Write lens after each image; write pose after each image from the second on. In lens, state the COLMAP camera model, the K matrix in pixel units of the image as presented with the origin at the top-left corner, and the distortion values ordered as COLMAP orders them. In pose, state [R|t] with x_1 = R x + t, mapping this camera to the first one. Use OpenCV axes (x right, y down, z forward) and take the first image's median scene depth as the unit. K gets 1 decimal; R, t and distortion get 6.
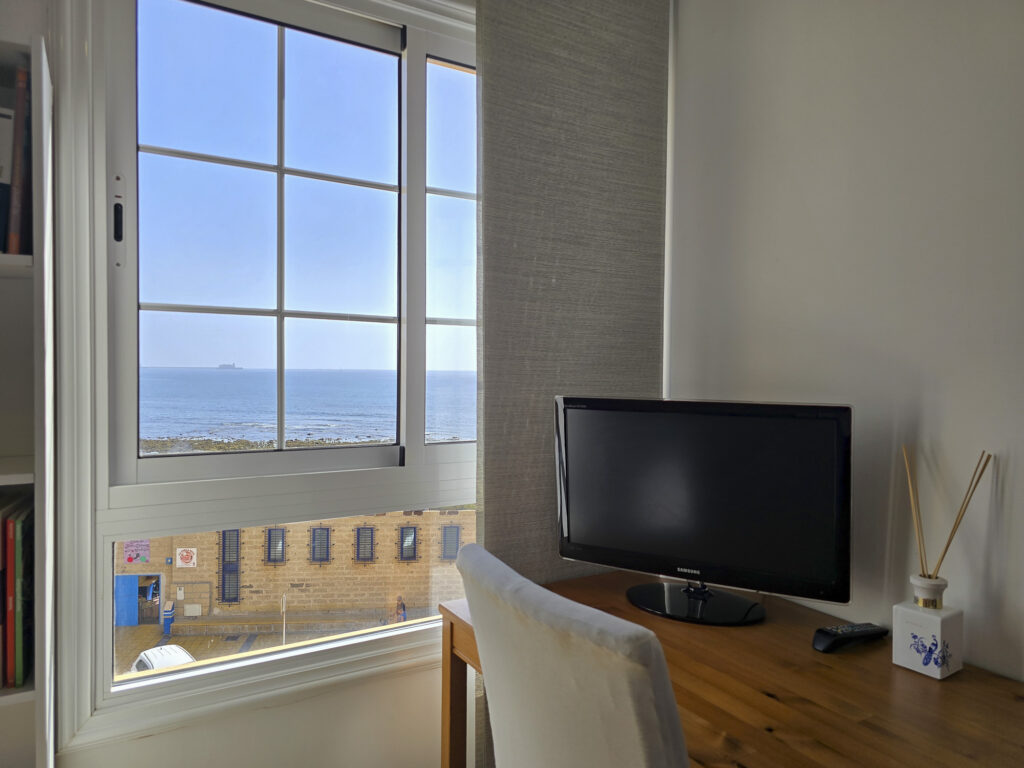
lens RADIAL K [[703.4, 0, 507.9], [0, 703.4, 381.1], [0, 0, 1]] dist [0.066200, -0.071606]
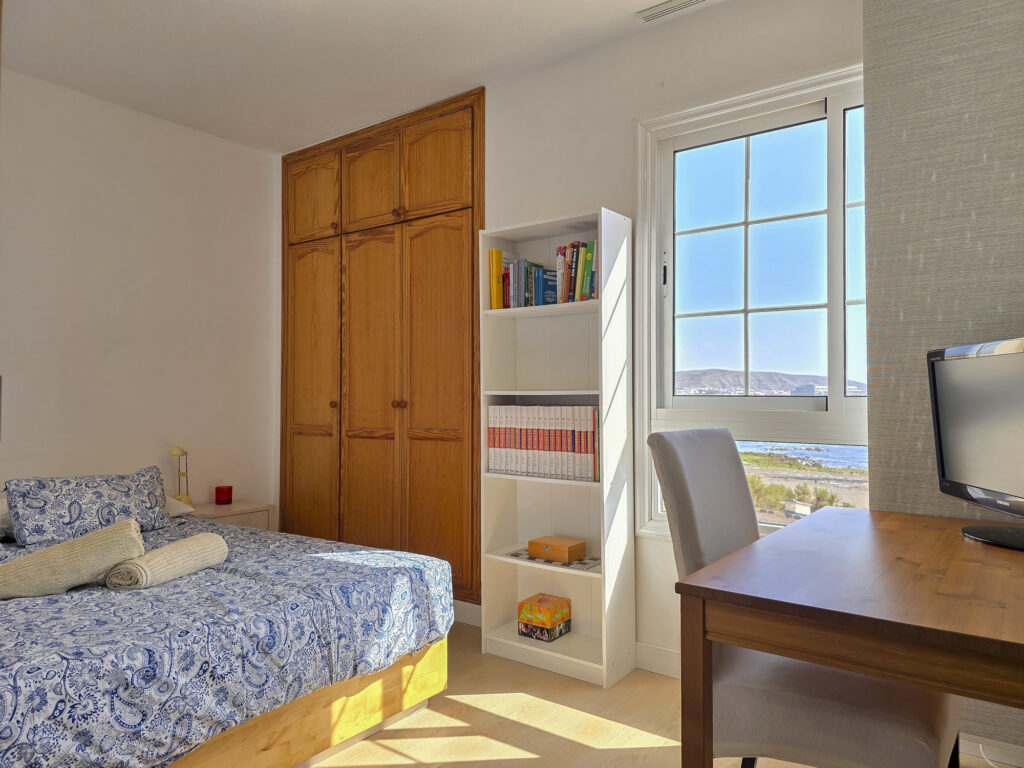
lens RADIAL K [[703.4, 0, 507.9], [0, 703.4, 381.1], [0, 0, 1]] dist [0.066200, -0.071606]
pose [[0.362072, -0.031806, -0.931607, 0.988515], [-0.014398, 0.999108, -0.039706, 0.136794], [0.932039, 0.027790, 0.361291, -0.089750]]
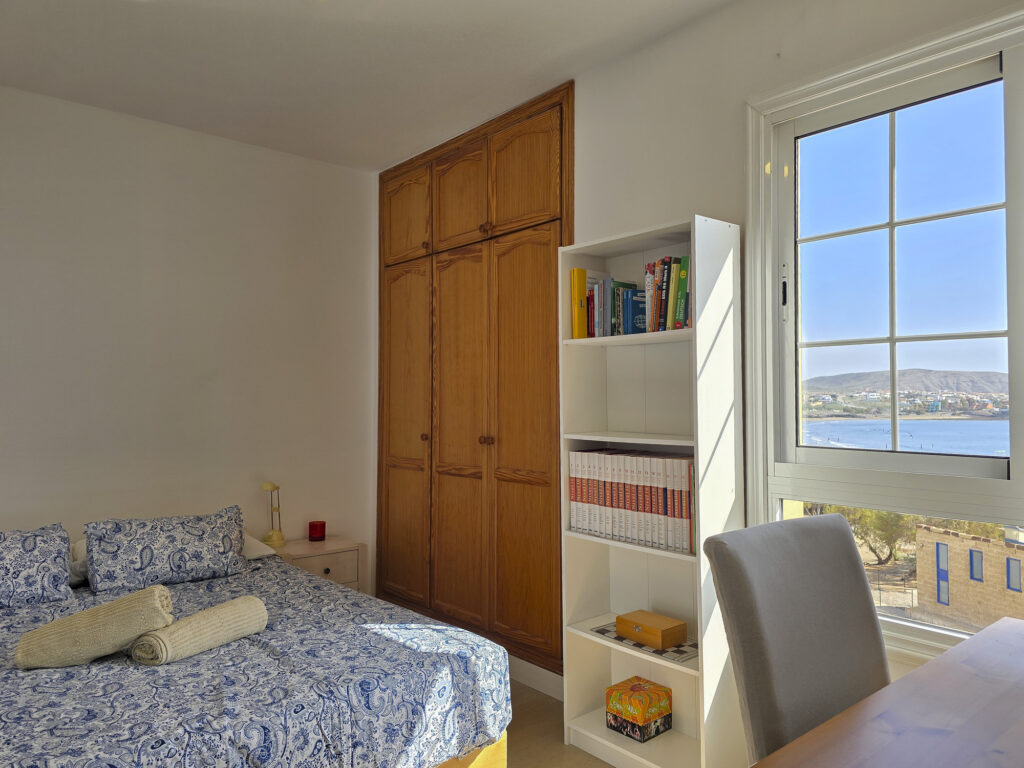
lens RADIAL K [[714.9, 0, 517.3], [0, 714.9, 372.7], [0, 0, 1]] dist [0.057880, -0.056329]
pose [[0.142111, -0.041282, -0.988990, 0.827675], [-0.015672, 0.998911, -0.043948, 0.026384], [0.989727, 0.021744, 0.141309, 0.179112]]
